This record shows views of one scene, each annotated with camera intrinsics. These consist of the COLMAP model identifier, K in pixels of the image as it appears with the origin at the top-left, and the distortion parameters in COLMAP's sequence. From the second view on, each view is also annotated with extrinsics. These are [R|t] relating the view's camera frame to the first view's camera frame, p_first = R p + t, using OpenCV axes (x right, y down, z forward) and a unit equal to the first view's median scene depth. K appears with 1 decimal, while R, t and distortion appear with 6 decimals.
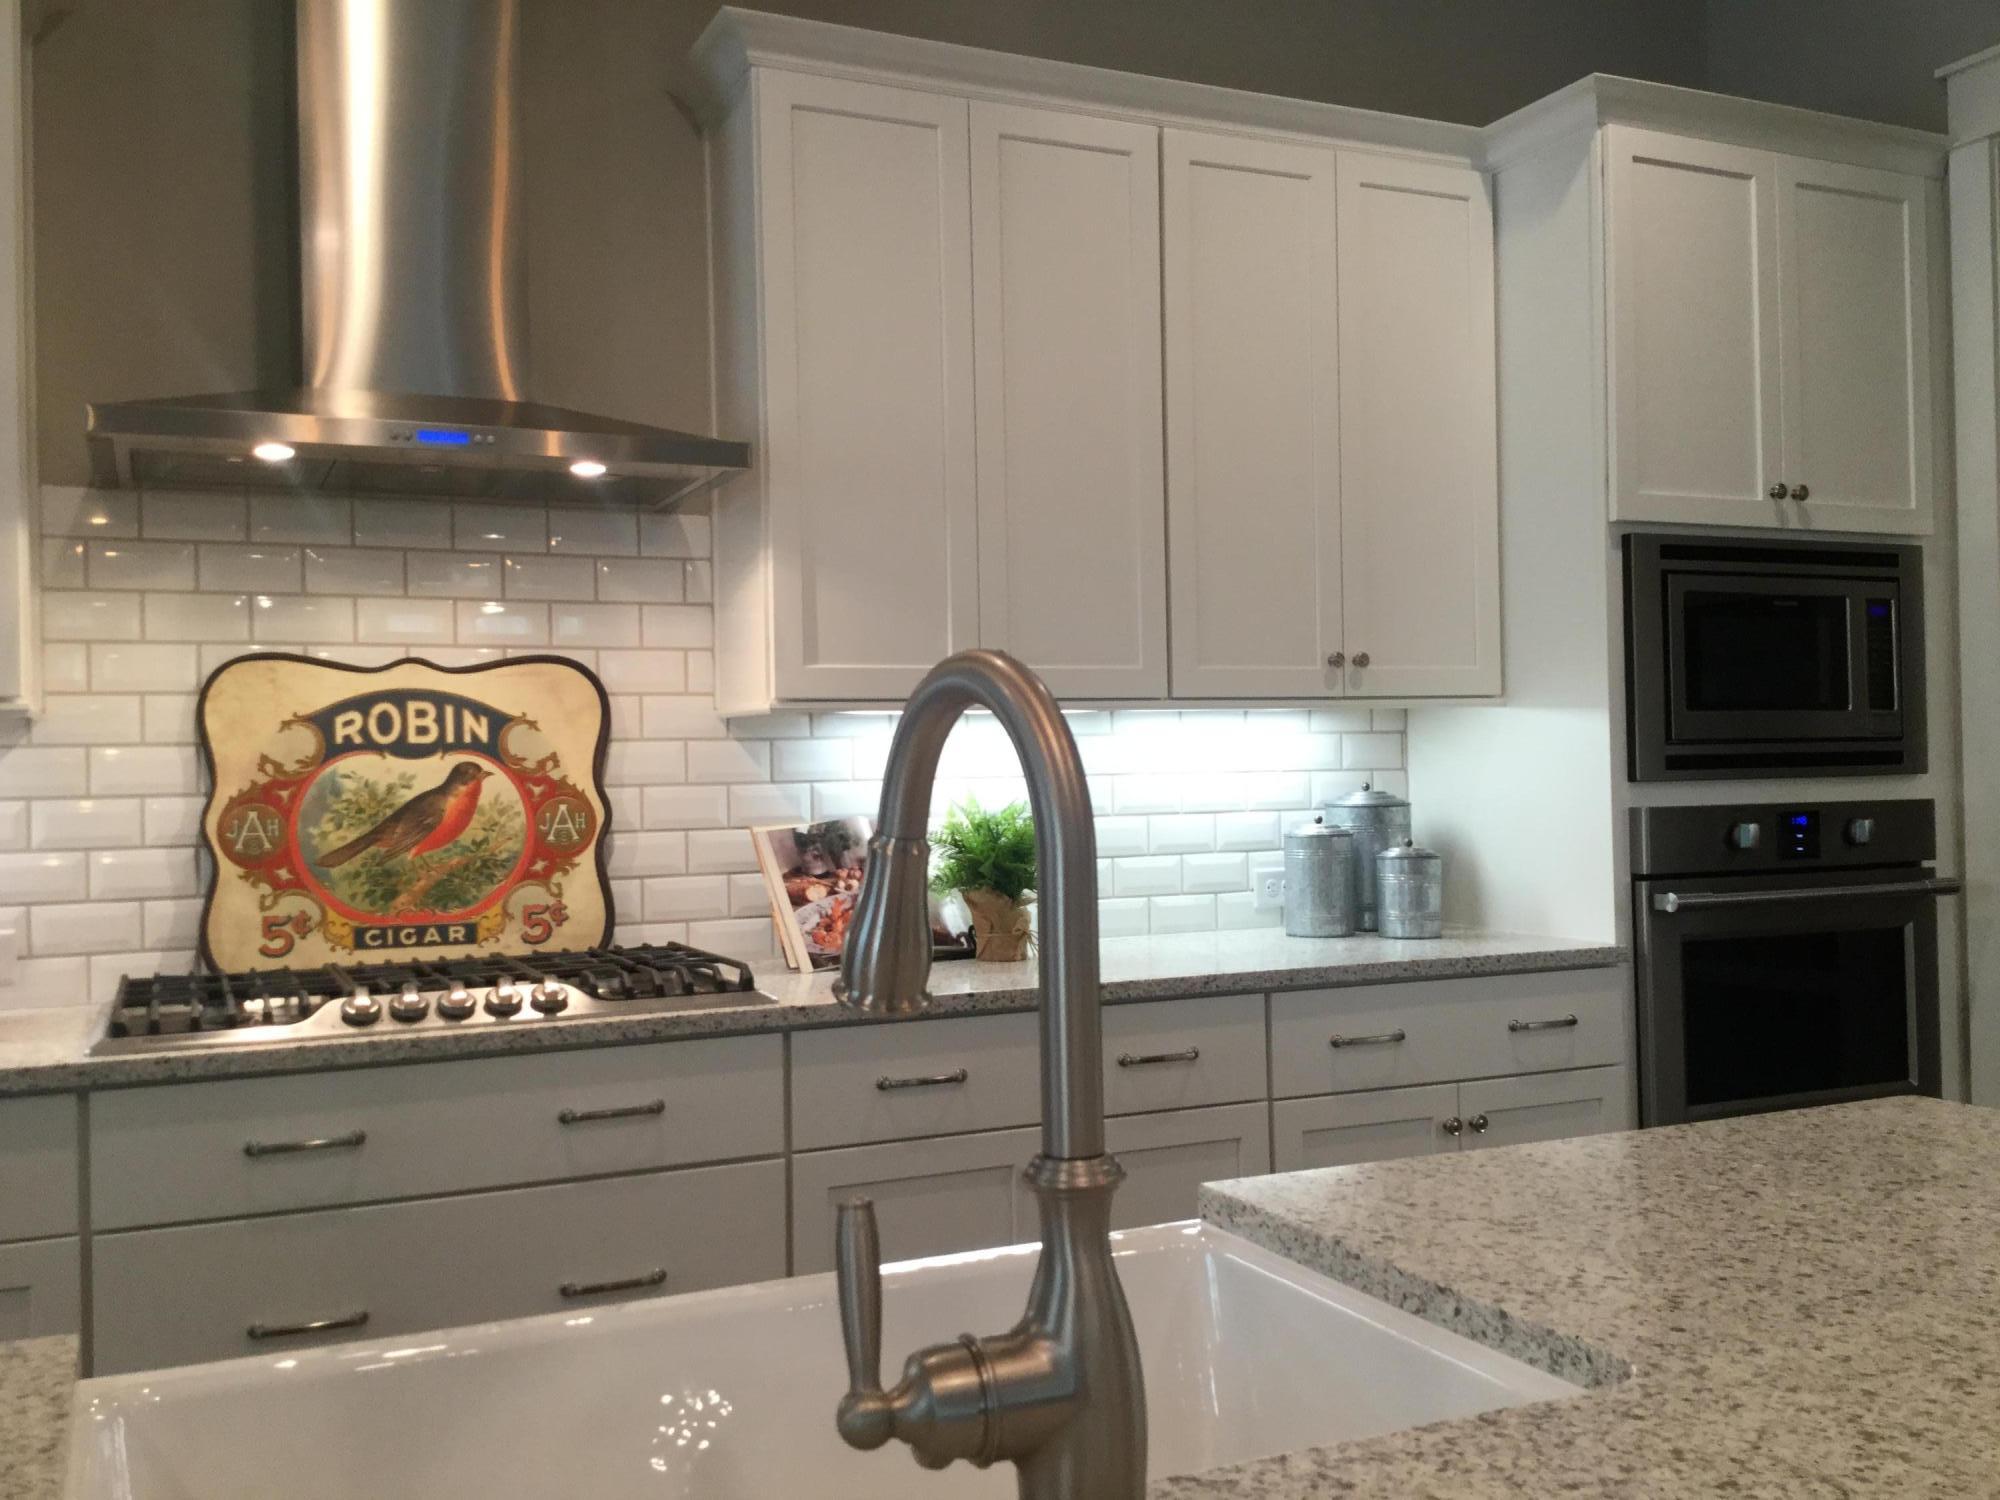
lens RADIAL K [[1812.1, 0, 1009.5], [0, 1812.1, 754.7], [0, 0, 1]] dist [0.118754, -0.201802]
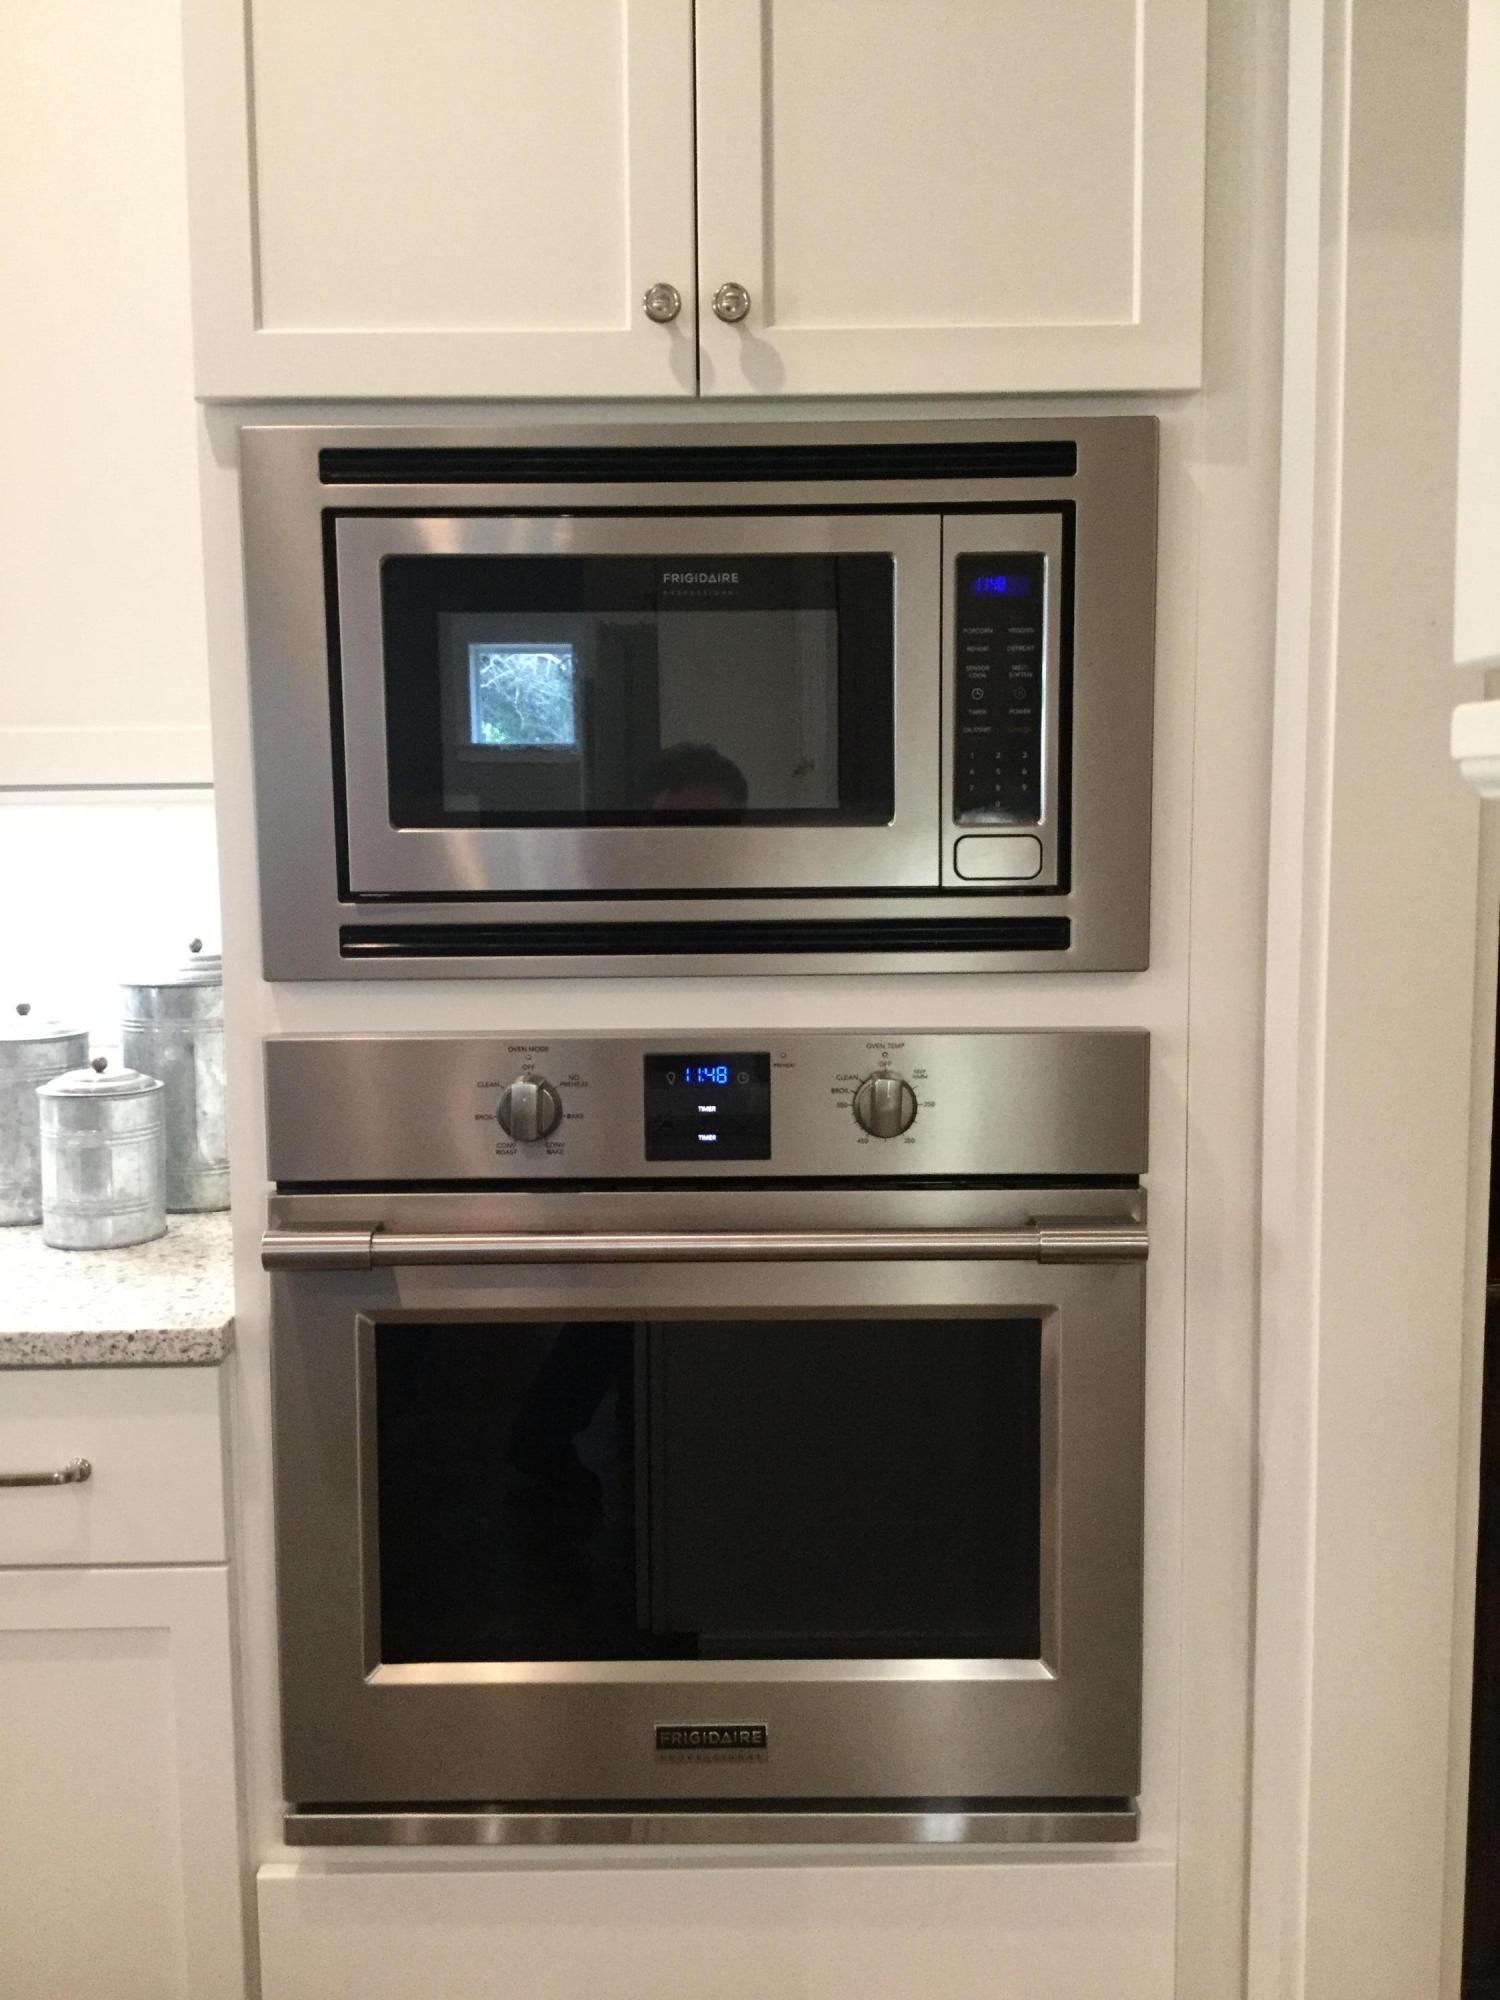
lens RADIAL K [[1812.1, 0, 749.1], [0, 1812.1, 1019.4], [0, 0, 1]] dist [0.118754, -0.201802]
pose [[0.911359, 0.057095, -0.407633, 0.688100], [-0.003750, 0.991443, 0.130484, -0.039279], [0.411595, -0.117390, 0.903775, 0.676707]]
